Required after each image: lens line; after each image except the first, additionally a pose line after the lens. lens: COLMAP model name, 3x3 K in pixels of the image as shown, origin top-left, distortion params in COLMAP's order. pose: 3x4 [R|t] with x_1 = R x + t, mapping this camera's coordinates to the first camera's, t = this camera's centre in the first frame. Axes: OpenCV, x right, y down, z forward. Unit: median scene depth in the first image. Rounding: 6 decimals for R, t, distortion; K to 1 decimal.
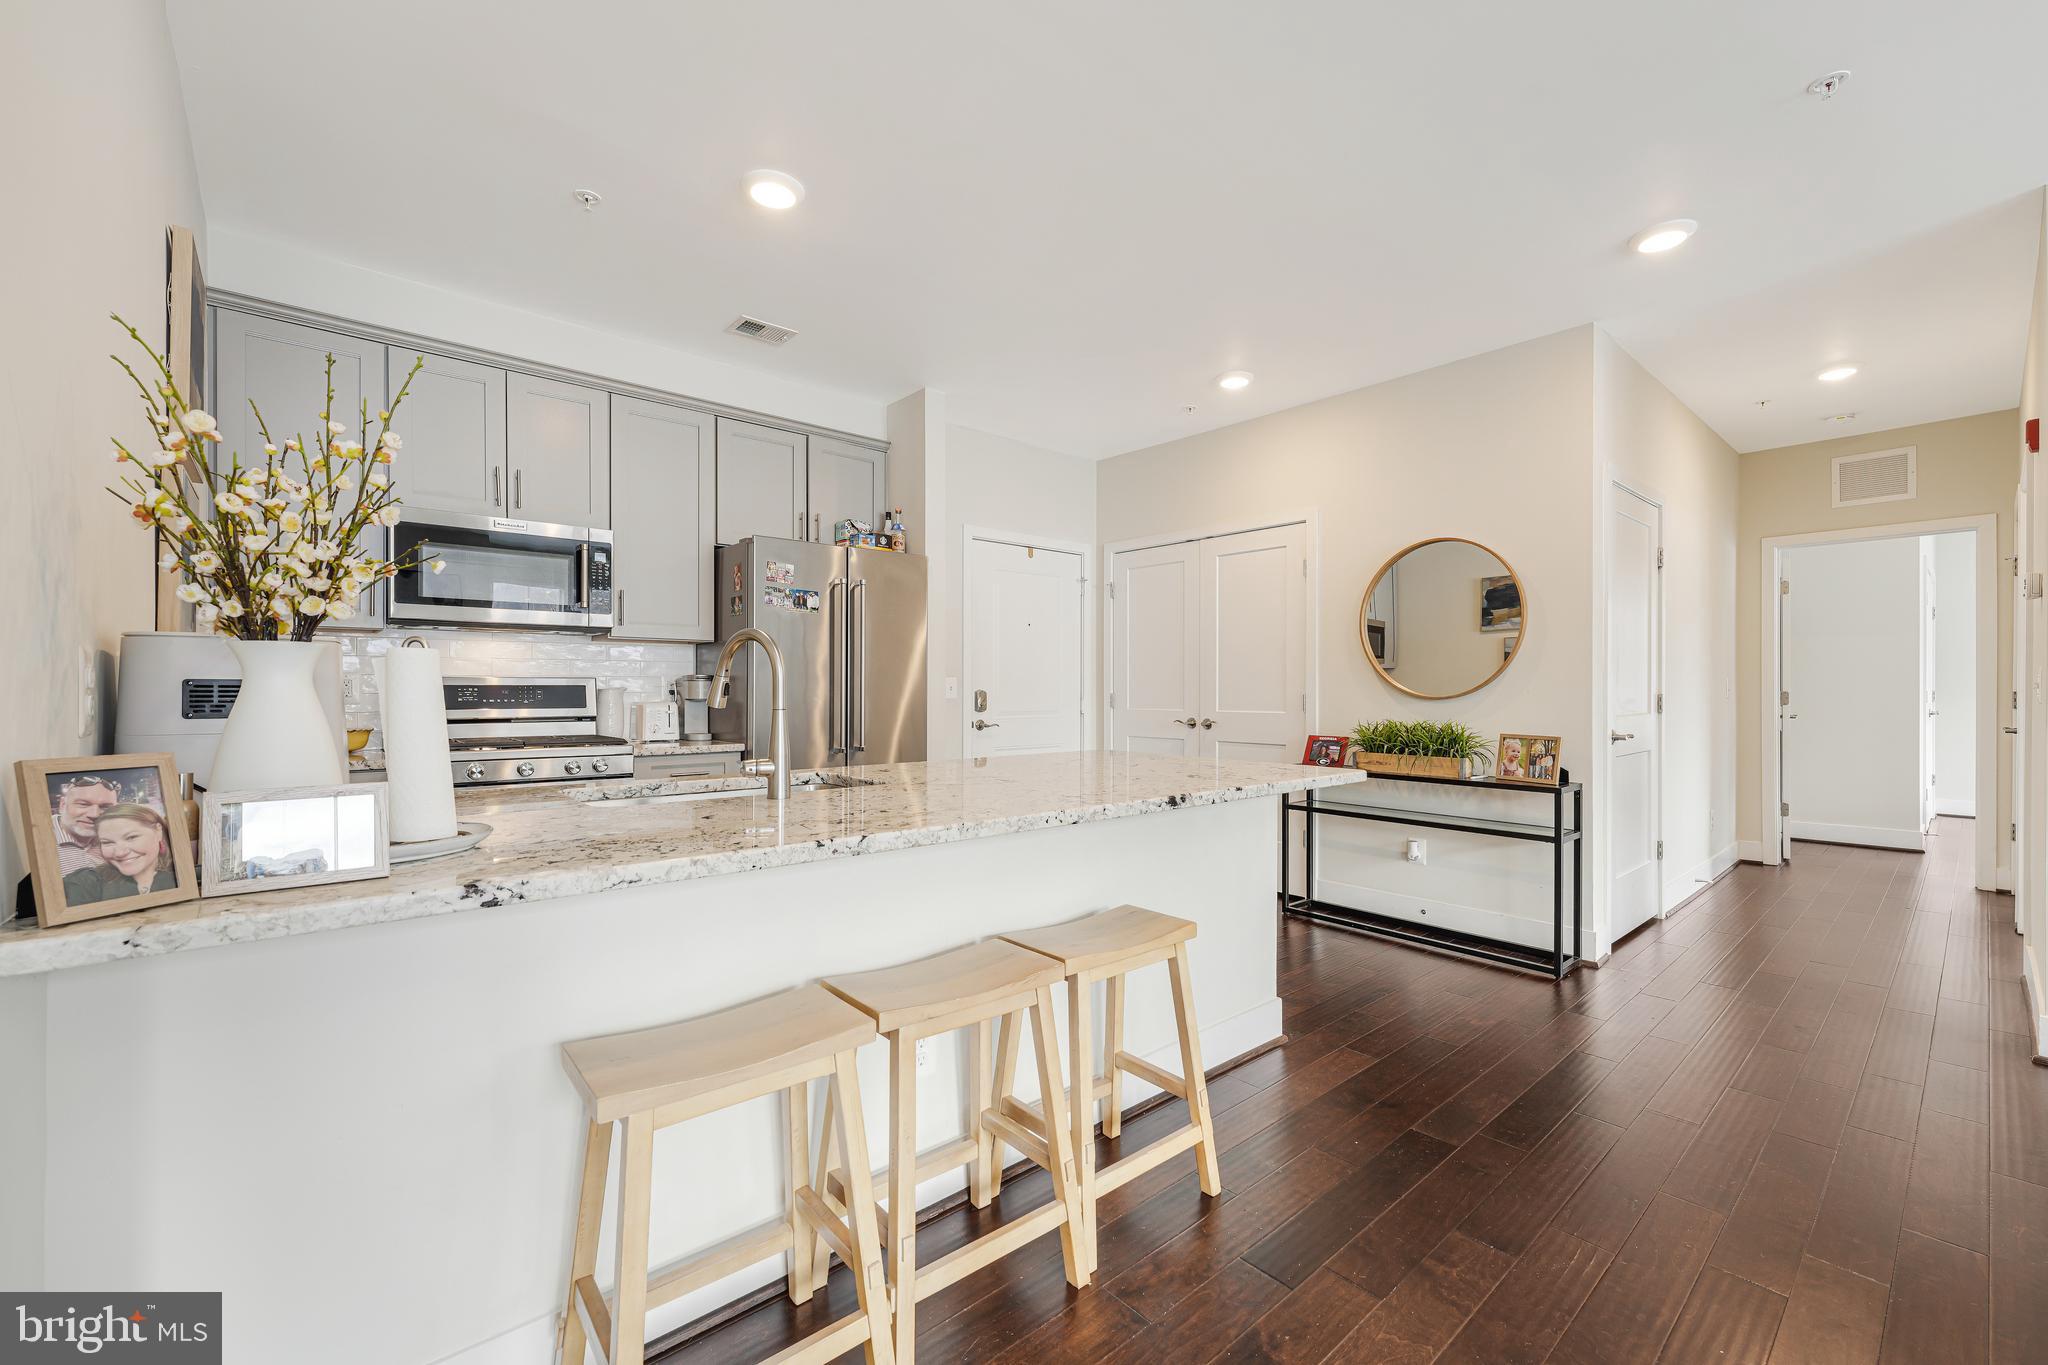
lens RADIAL K [[827.4, 0, 1041.6], [0, 827.4, 691.6], [0, 0, 1]] dist [-0.003722, 0.001892]
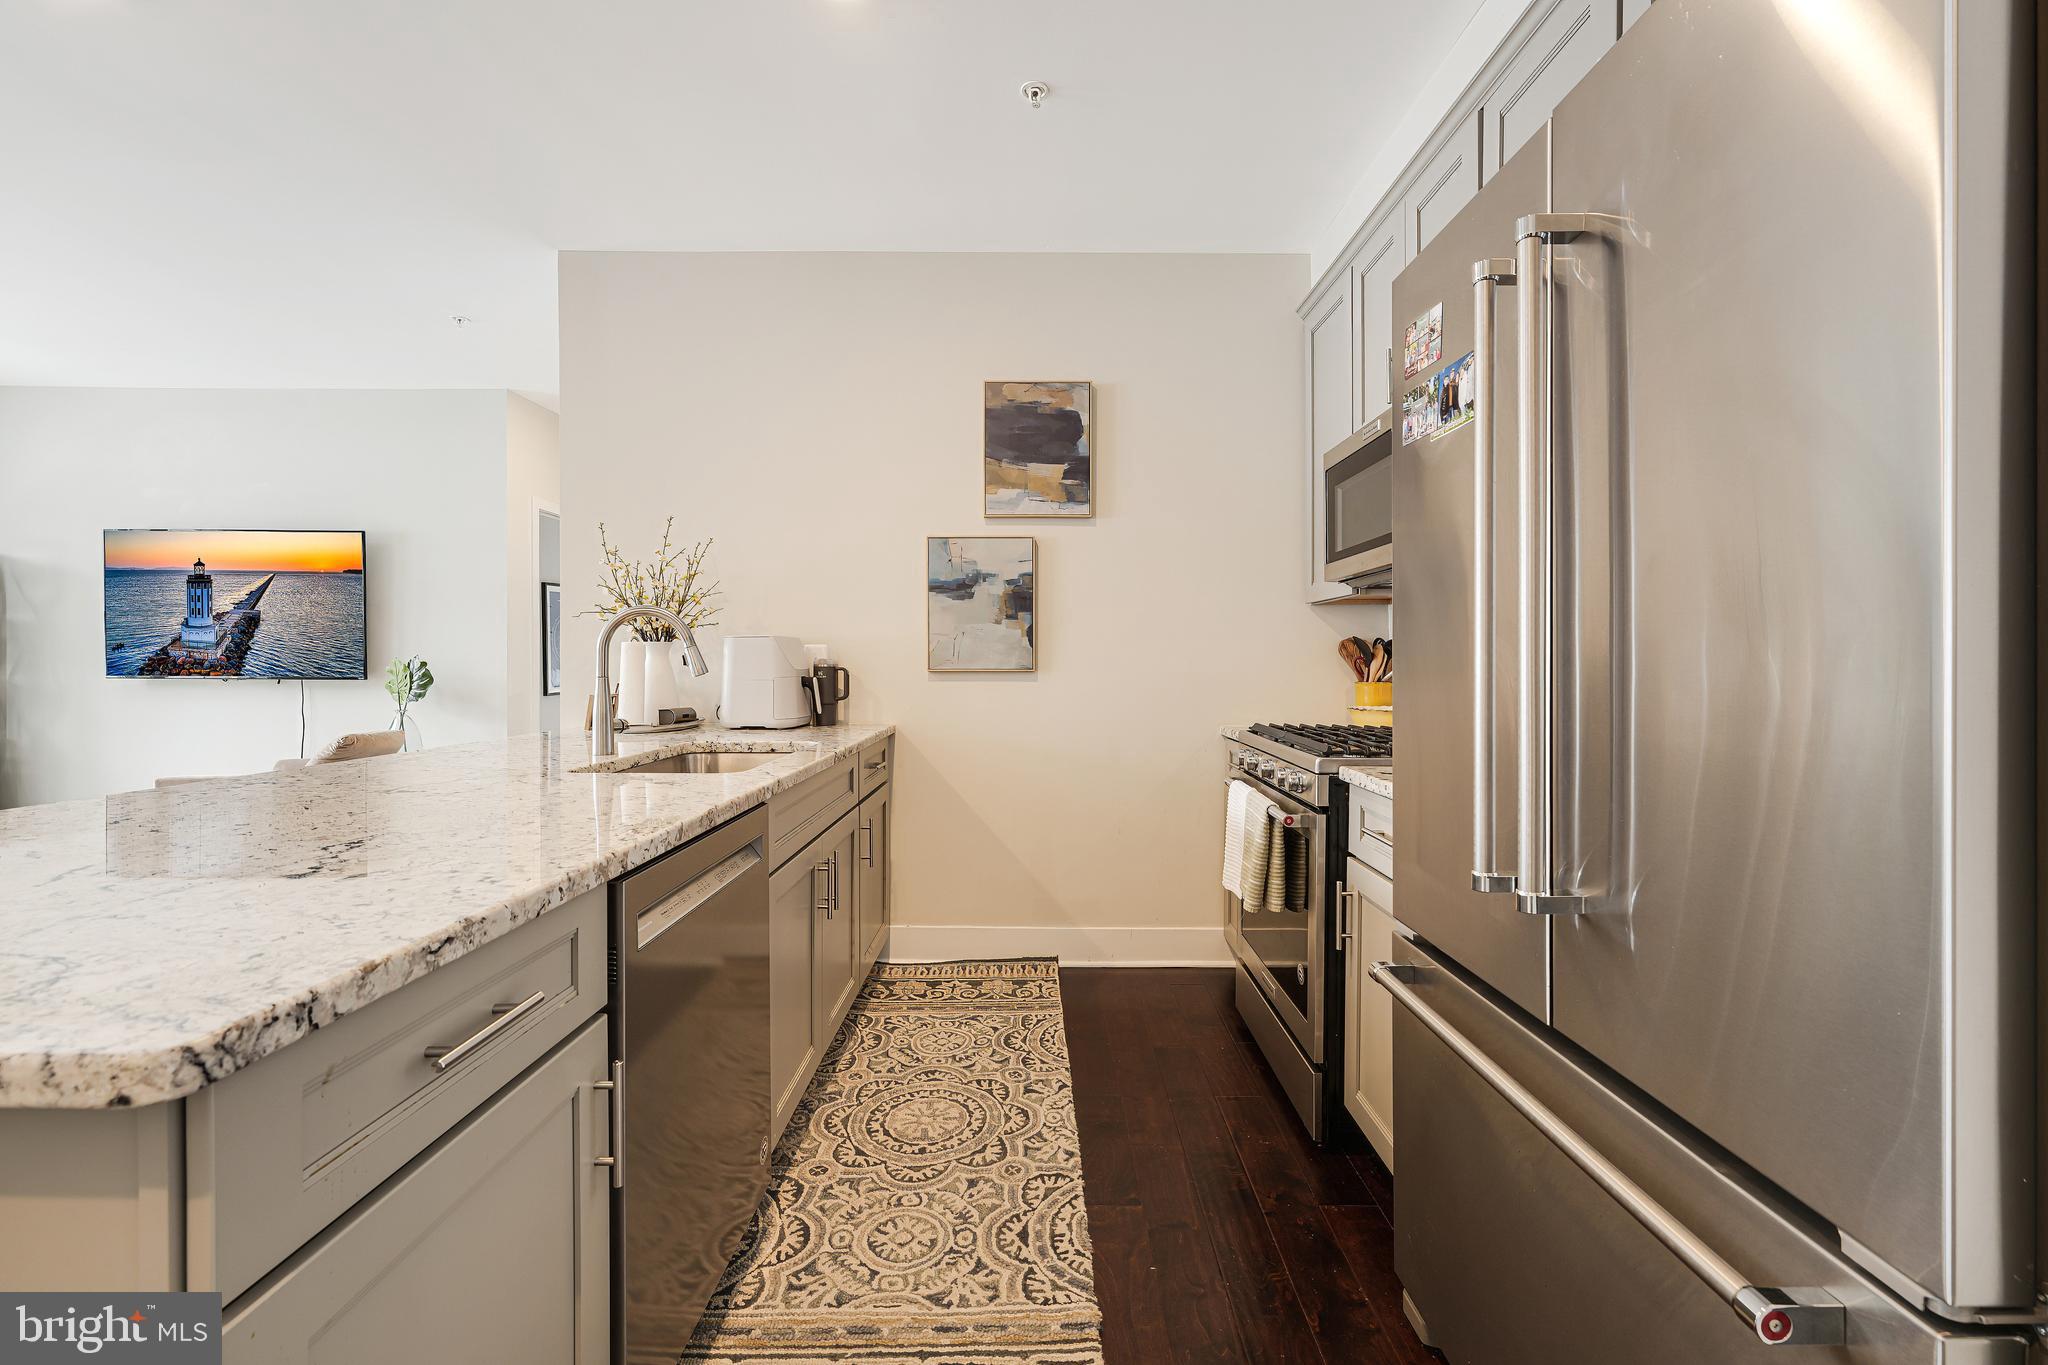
lens RADIAL K [[827.4, 0, 1019.2], [0, 827.4, 671.6], [0, 0, 1]] dist [-0.003722, 0.001892]
pose [[-0.671060, 0.003302, -0.741395, 0.063066], [-0.005713, 0.999937, 0.009624, -0.000105], [0.741381, 0.010694, -0.670999, 1.027793]]
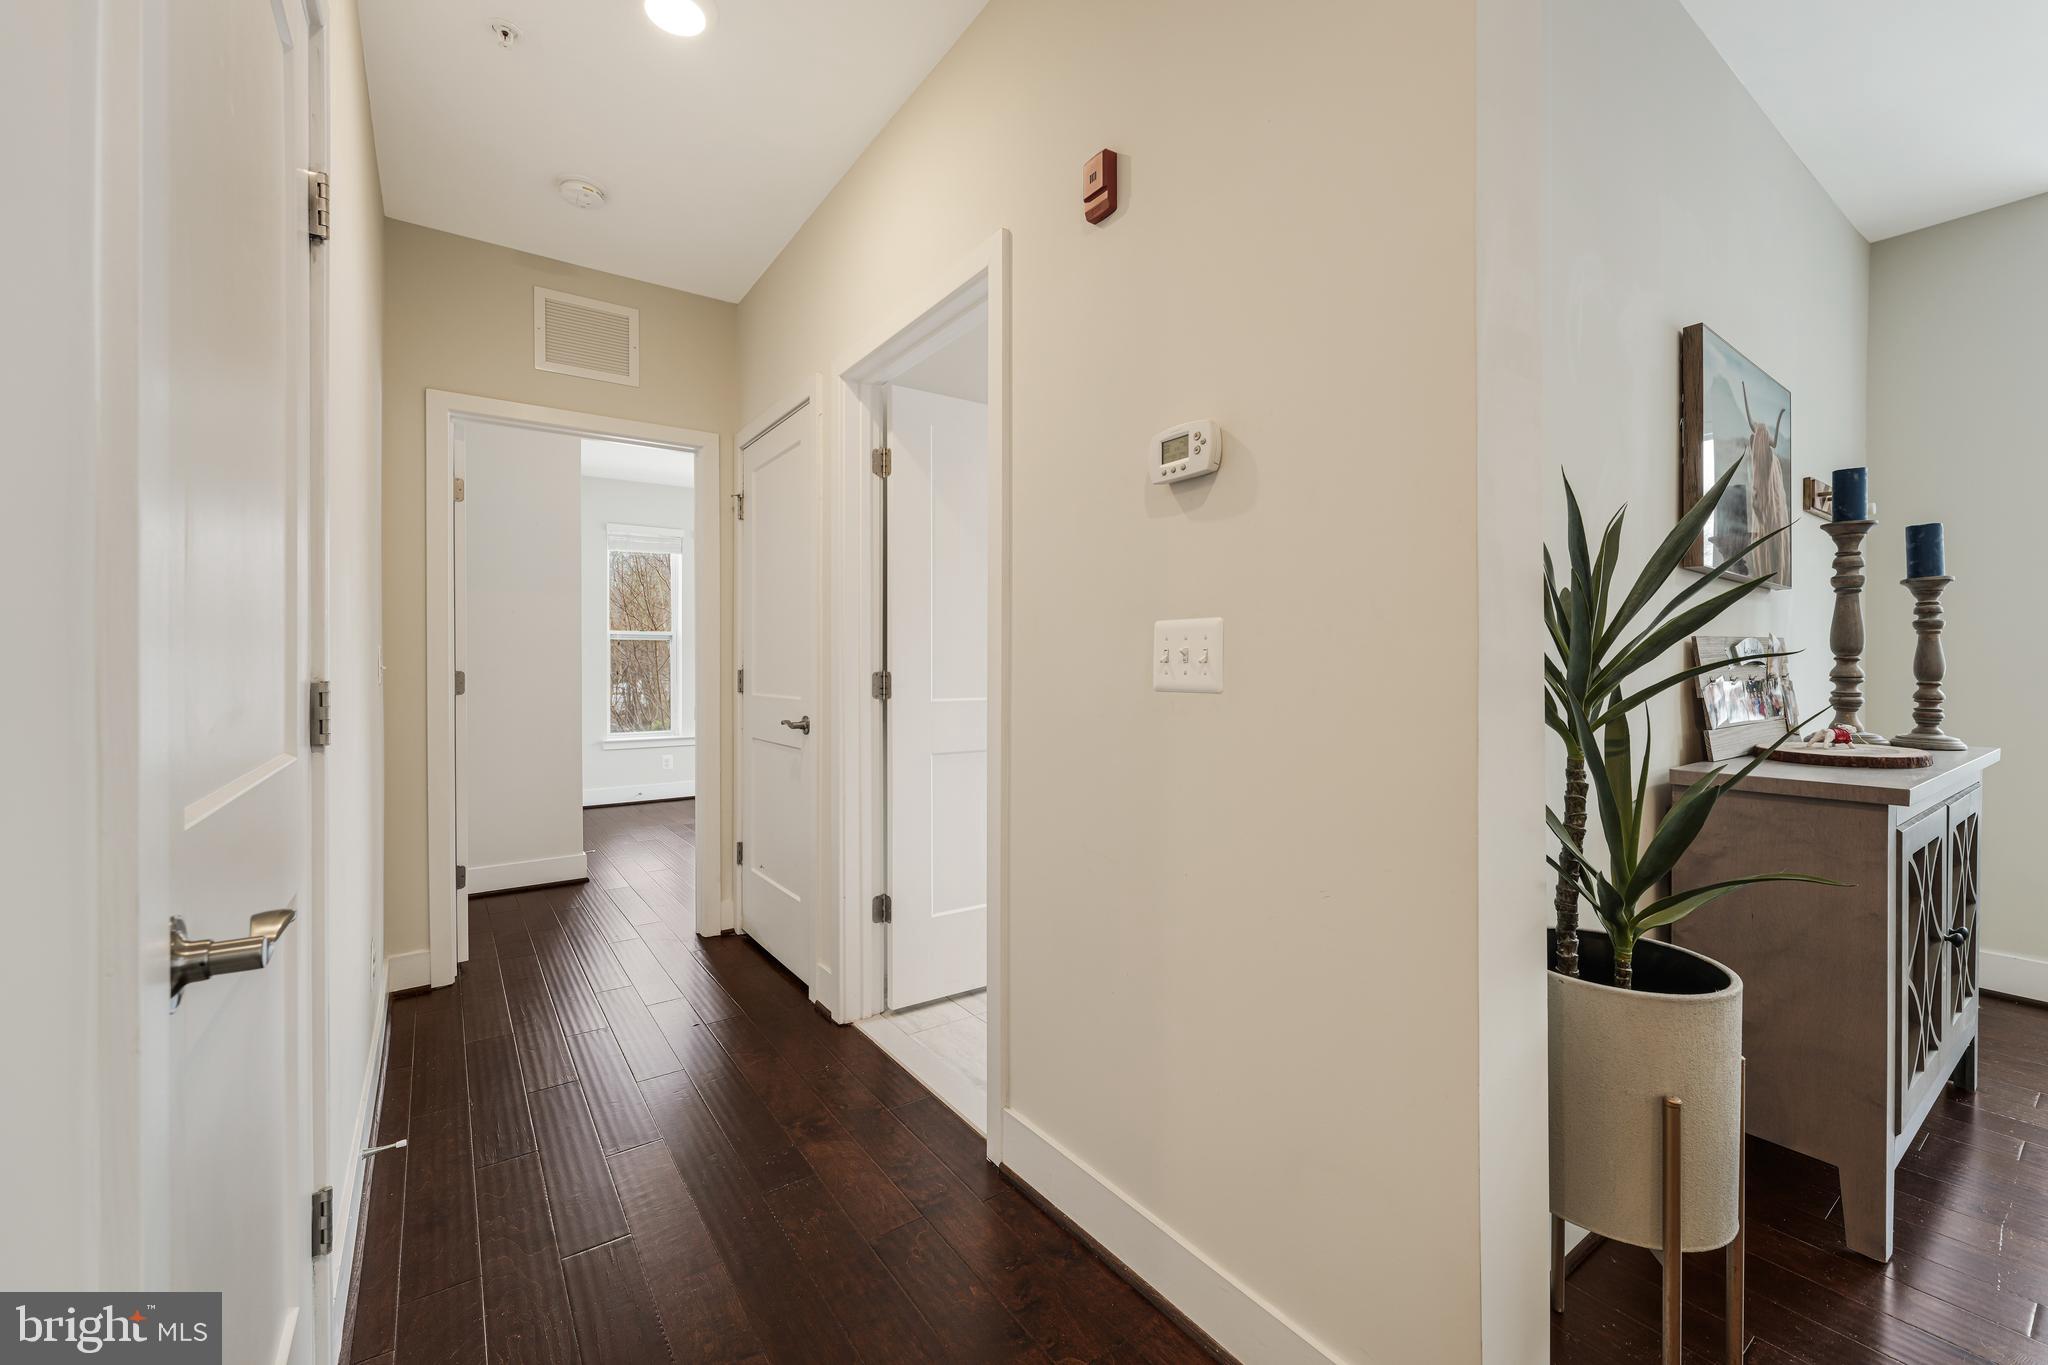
lens RADIAL K [[827.4, 0, 1031.1], [0, 827.4, 679.6], [0, 0, 1]] dist [-0.003722, 0.001892]
pose [[0.103069, -0.015889, 0.994547, 0.507692], [0.005684, 0.999865, 0.015385, -0.001476], [-0.994658, 0.004067, 0.103146, 0.755749]]
